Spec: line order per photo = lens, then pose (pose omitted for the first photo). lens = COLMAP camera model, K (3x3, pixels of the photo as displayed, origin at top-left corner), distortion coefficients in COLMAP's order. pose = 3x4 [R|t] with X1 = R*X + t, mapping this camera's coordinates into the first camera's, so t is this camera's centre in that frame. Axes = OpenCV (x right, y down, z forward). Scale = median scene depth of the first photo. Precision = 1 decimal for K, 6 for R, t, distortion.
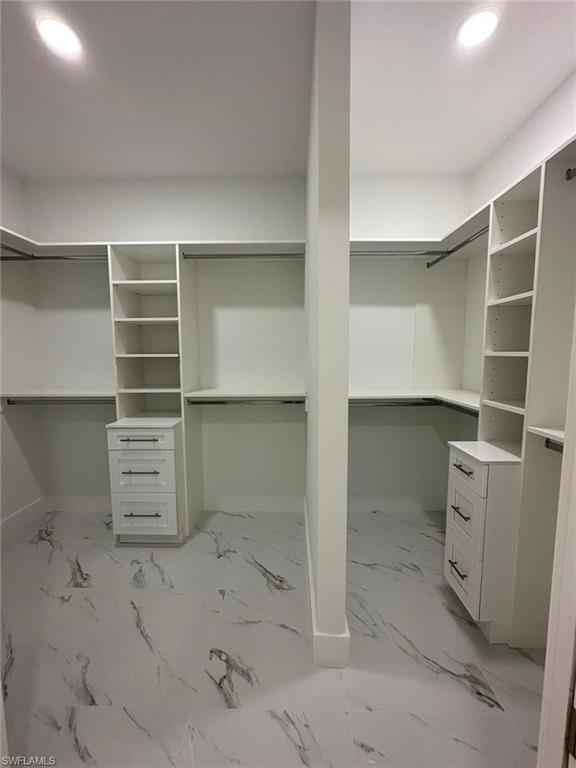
lens RADIAL K [[305.9, 0, 288.0], [0, 305.9, 384.0], [0, 0, 1]] dist [-0.001894, 0.000953]
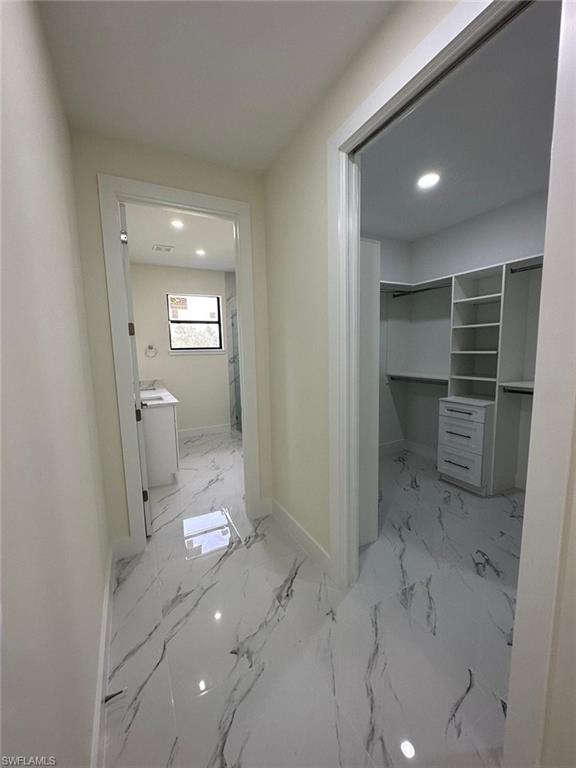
lens RADIAL K [[305.9, 0, 288.0], [0, 305.9, 384.0], [0, 0, 1]] dist [-0.001894, 0.000953]
pose [[0.473027, 0.097400, -0.875648, 0.379127], [-0.058981, 0.995142, 0.078830, -0.012110], [0.879072, 0.014358, 0.476473, -0.393982]]
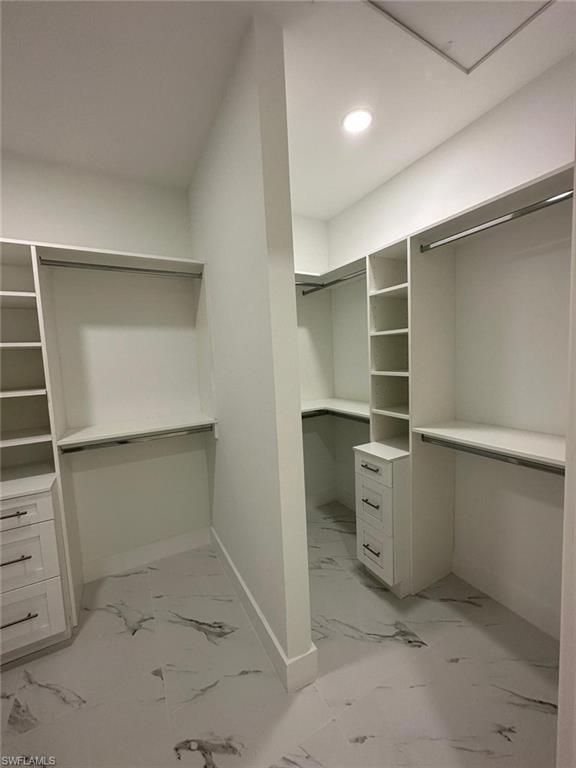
lens RADIAL K [[305.9, 0, 288.0], [0, 305.9, 384.0], [0, 0, 1]] dist [-0.001894, 0.000953]
pose [[0.867612, -0.075869, 0.491419, -0.219438], [0.086499, 0.996251, 0.001093, -0.066424], [-0.489660, 0.041559, 0.870923, 0.053079]]
